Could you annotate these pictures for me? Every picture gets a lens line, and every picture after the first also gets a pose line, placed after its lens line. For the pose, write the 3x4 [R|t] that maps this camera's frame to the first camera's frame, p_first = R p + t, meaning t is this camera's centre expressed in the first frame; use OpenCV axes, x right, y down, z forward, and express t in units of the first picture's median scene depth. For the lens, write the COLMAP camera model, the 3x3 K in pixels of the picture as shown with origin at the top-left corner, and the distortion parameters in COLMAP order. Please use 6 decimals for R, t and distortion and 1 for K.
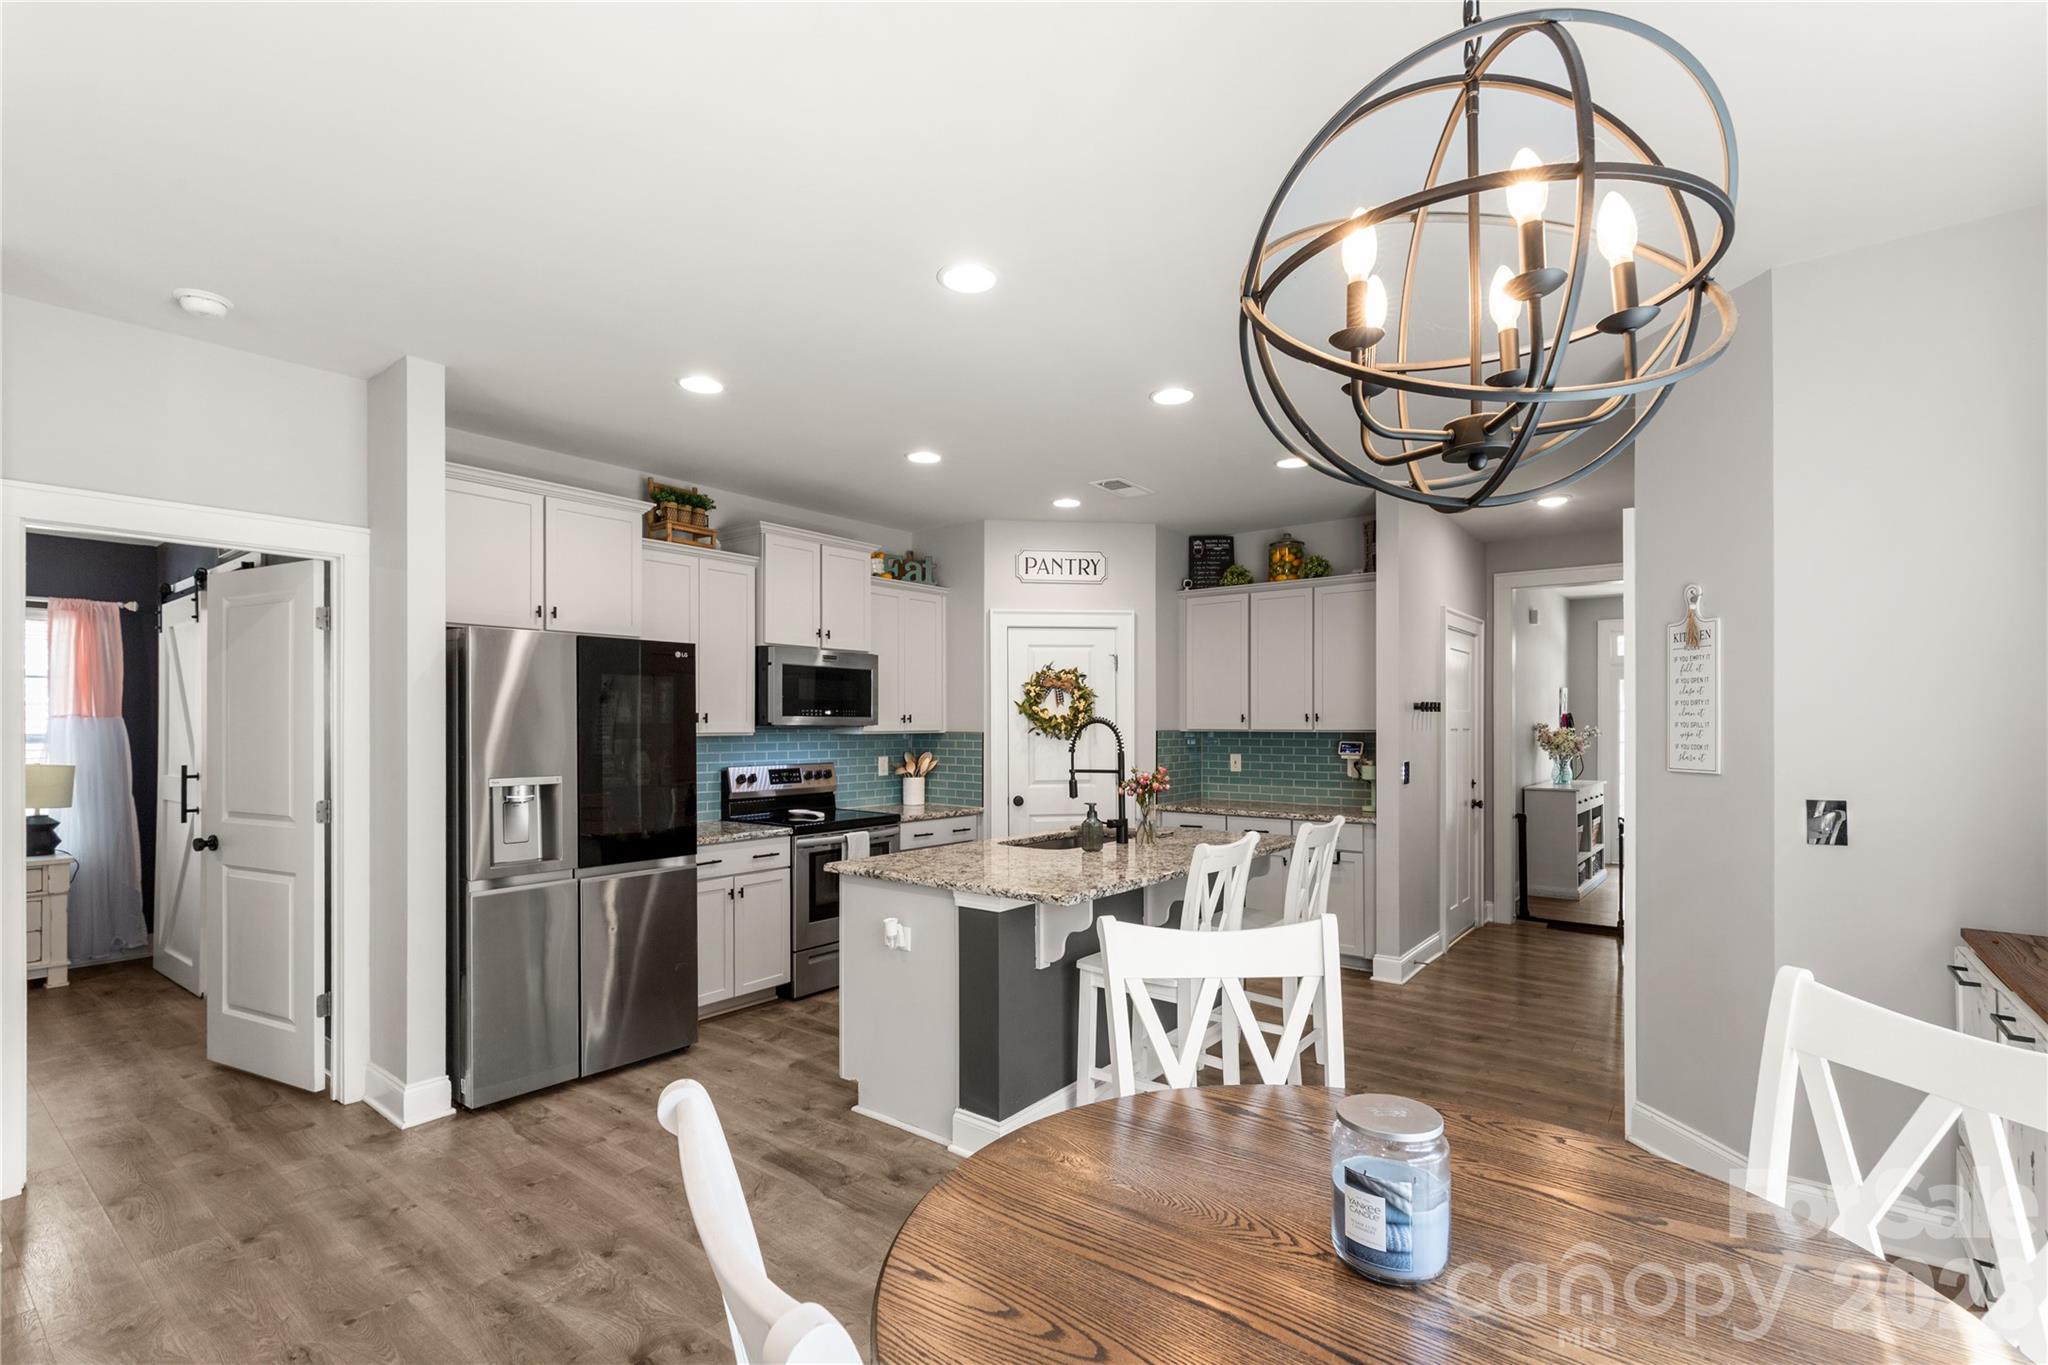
lens RADIAL K [[933.6, 0, 989.5], [0, 933.6, 721.8], [0, 0, 1]] dist [-0.000525, -0.001628]
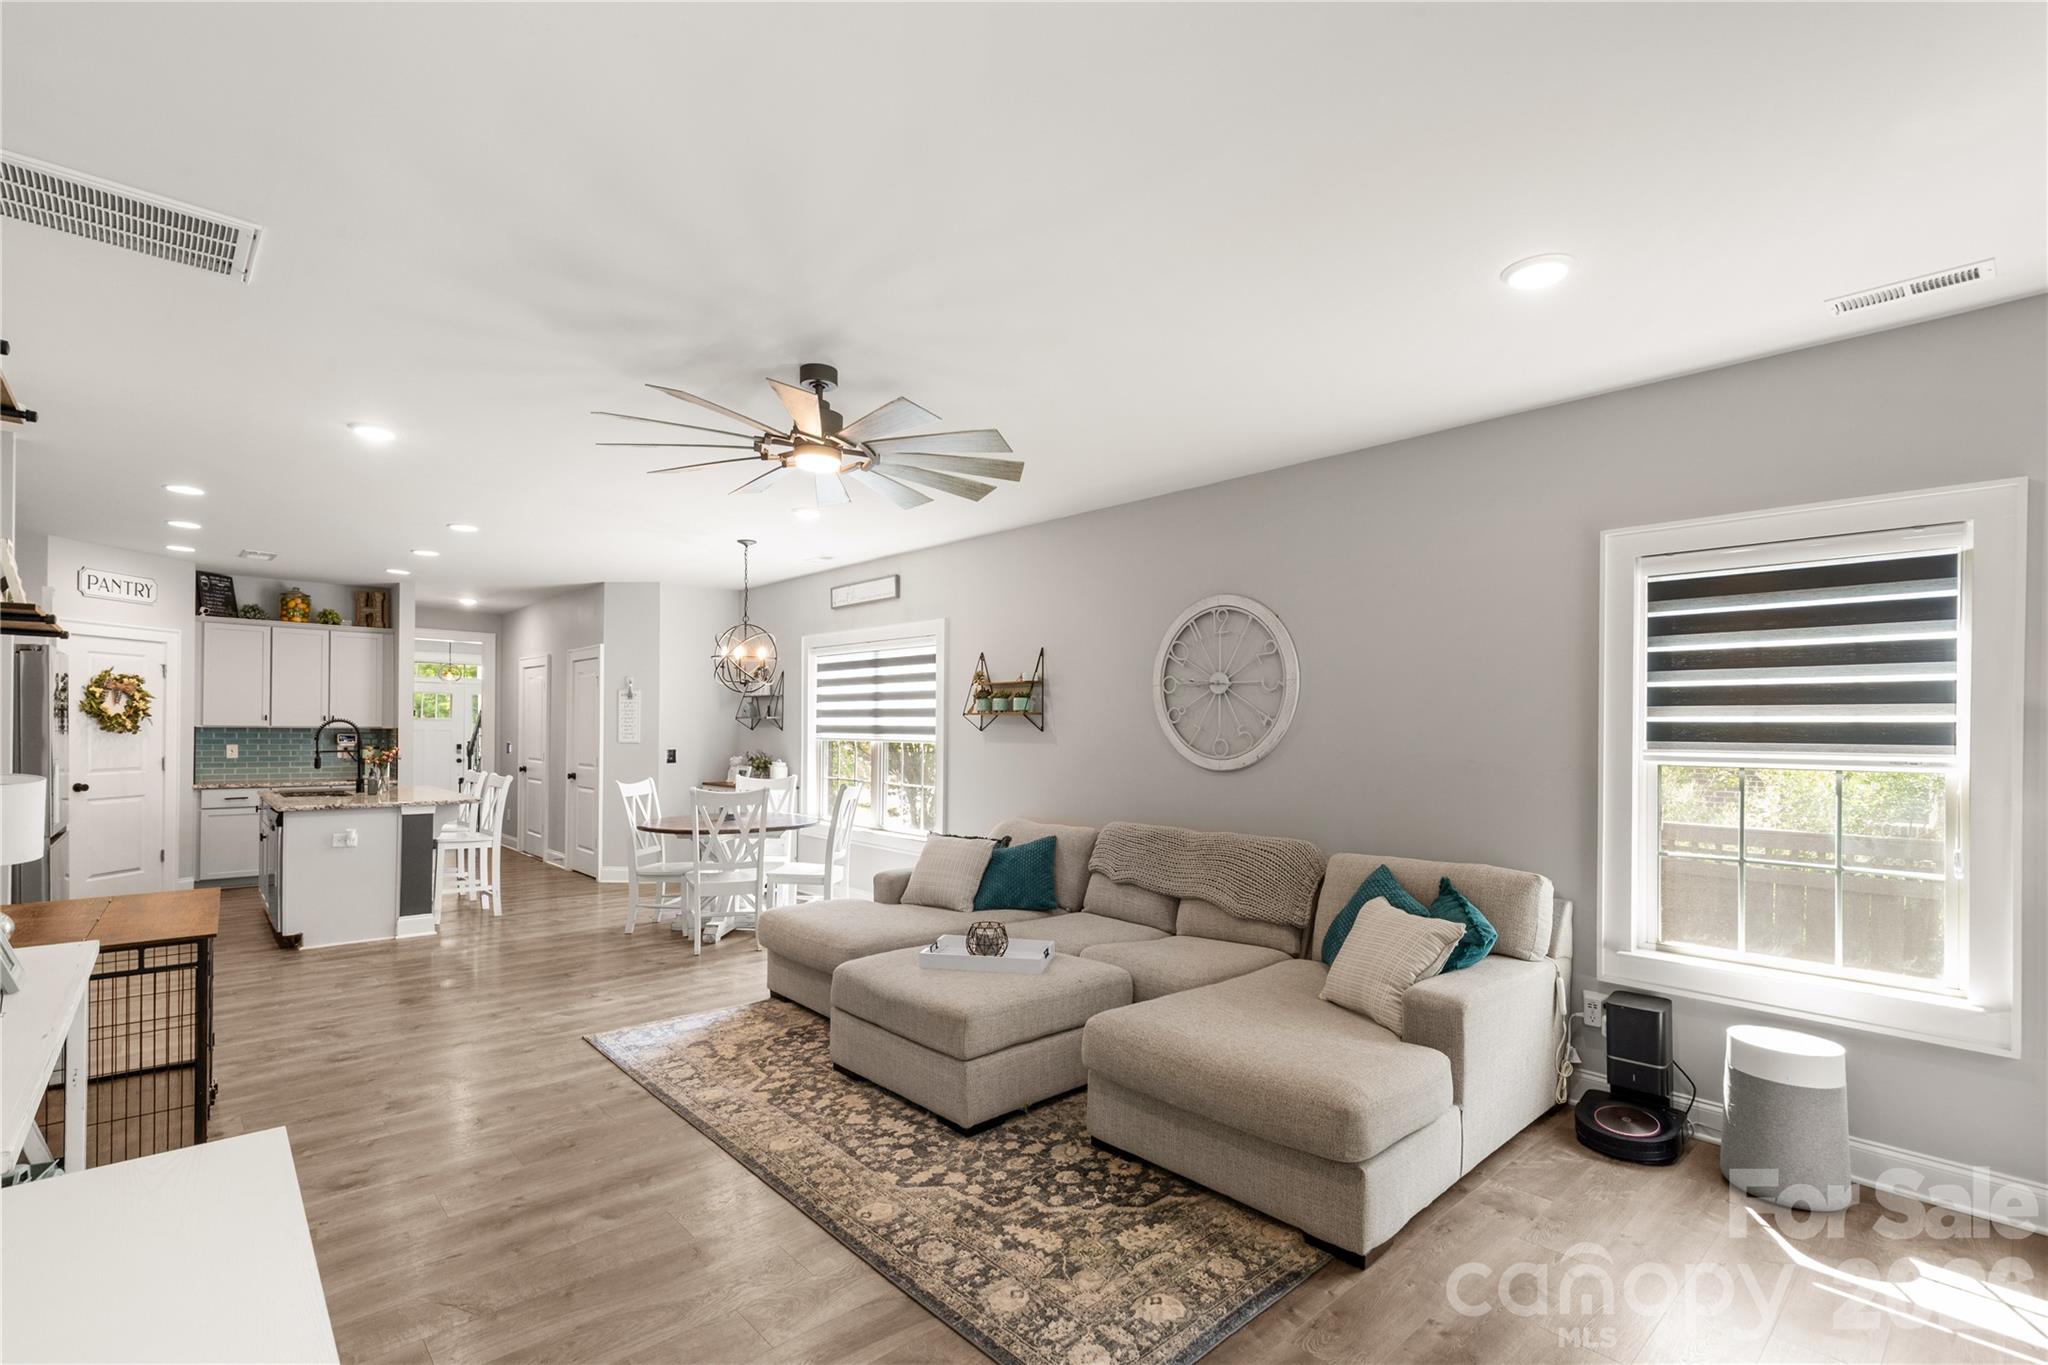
lens RADIAL K [[941.4, 0, 1058.1], [0, 941.4, 728.3], [0, 0, 1]] dist [0.002126, 0.000646]
pose [[0.126950, 0.004128, 0.991901, -0.975815], [-0.012756, 0.999915, -0.002529, 0.000324], [-0.991827, -0.012332, 0.126992, -0.337260]]
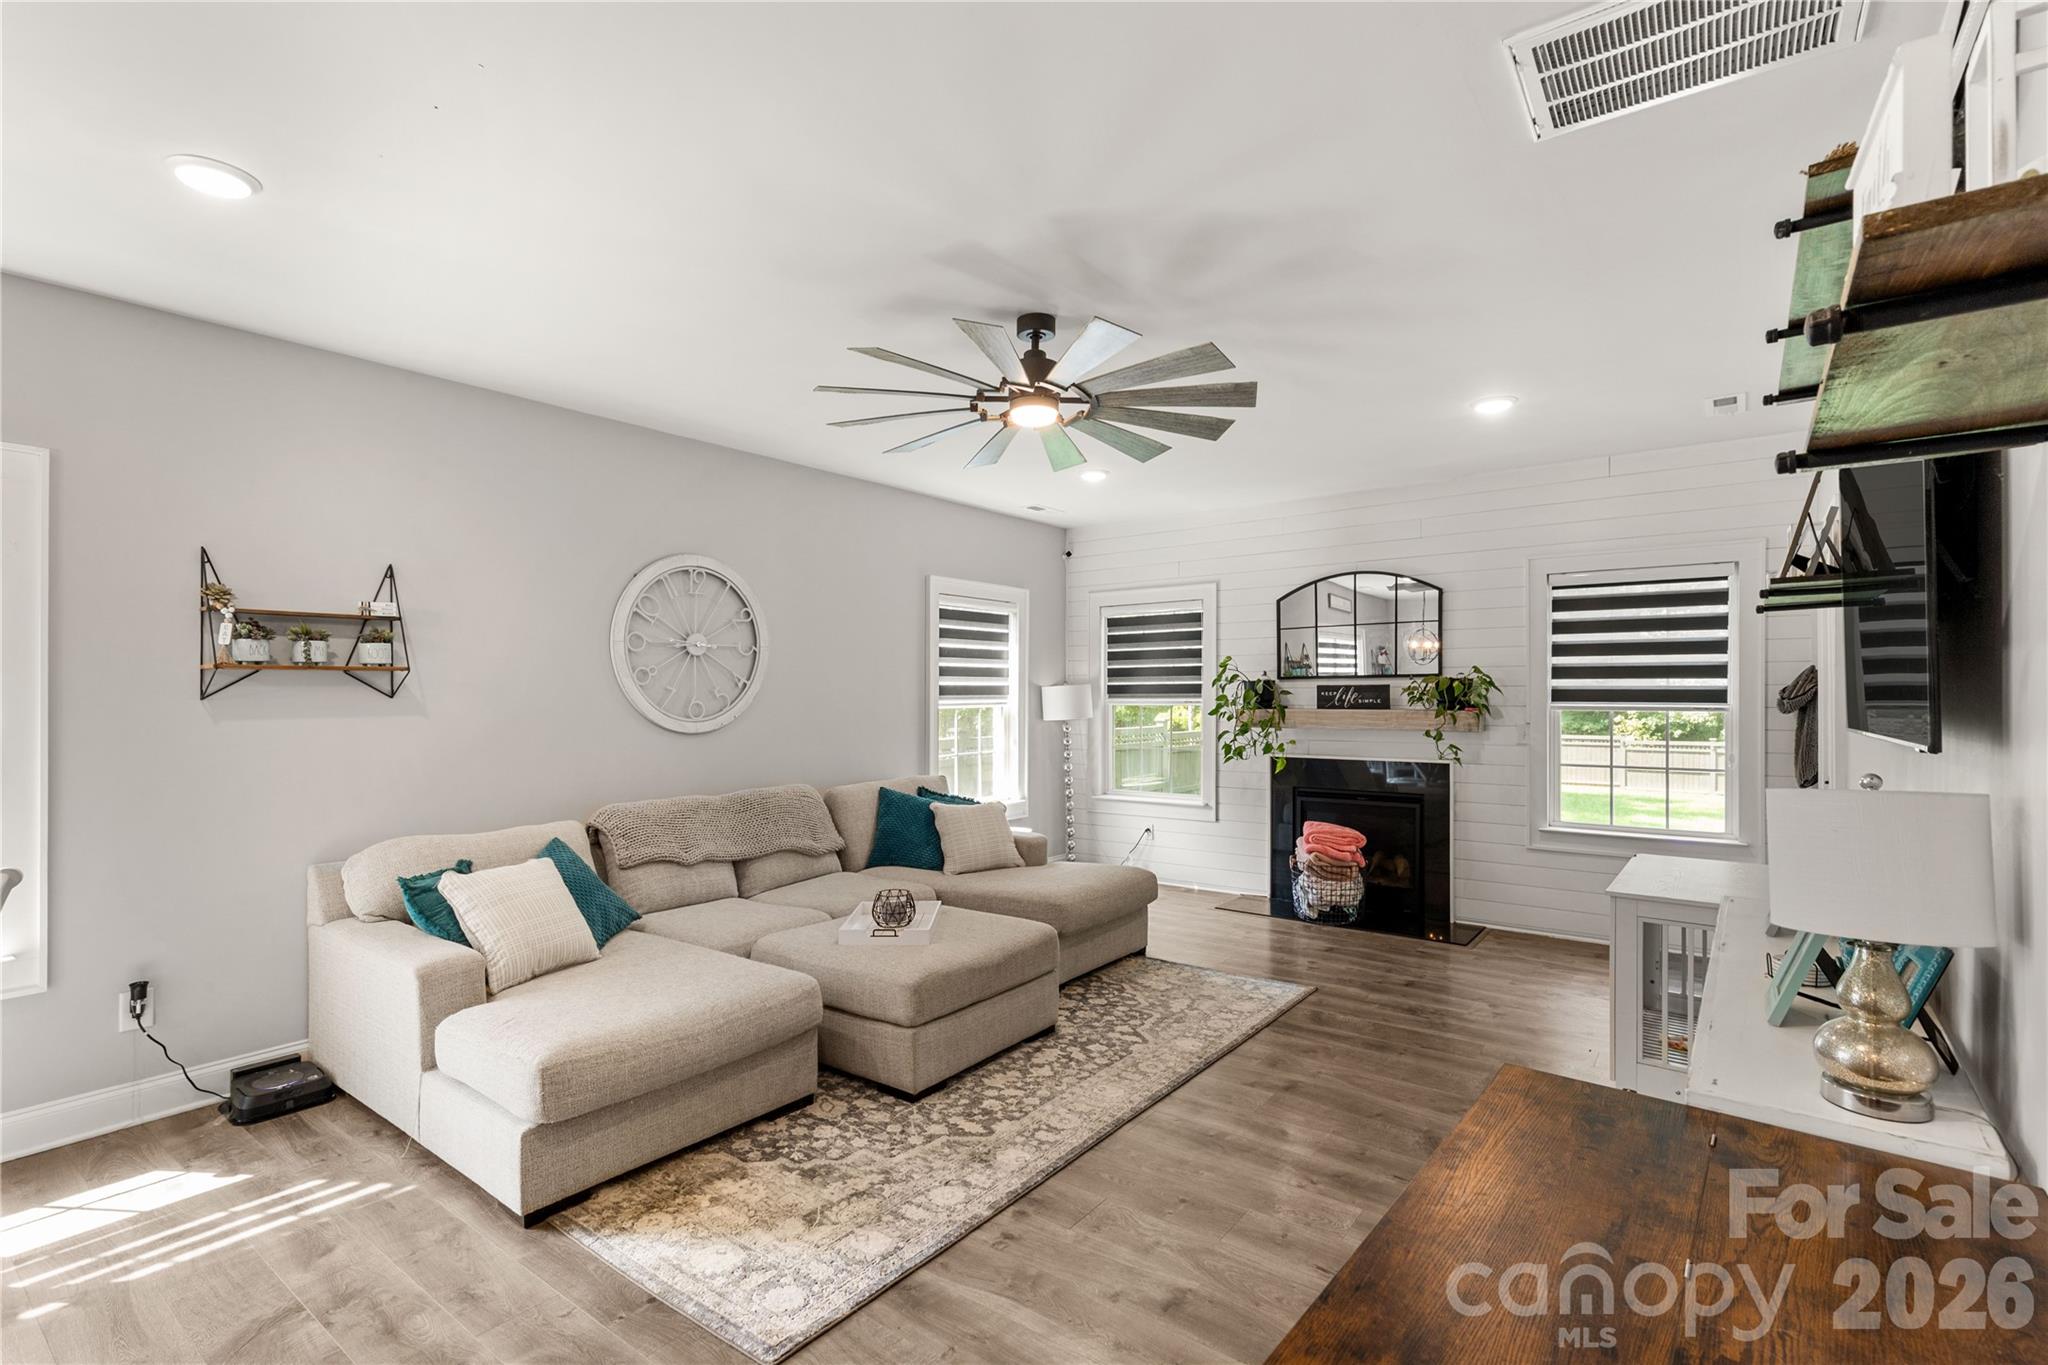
lens RADIAL K [[941.1, 0, 985.9], [0, 941.1, 691.1], [0, 0, 1]] dist [0.000046, -0.000075]
pose [[-0.999885, 0.004573, -0.014494, -0.377085], [0.004634, 0.999980, -0.004188, 0.002208], [0.014474, -0.004254, -0.999886, 0.446400]]
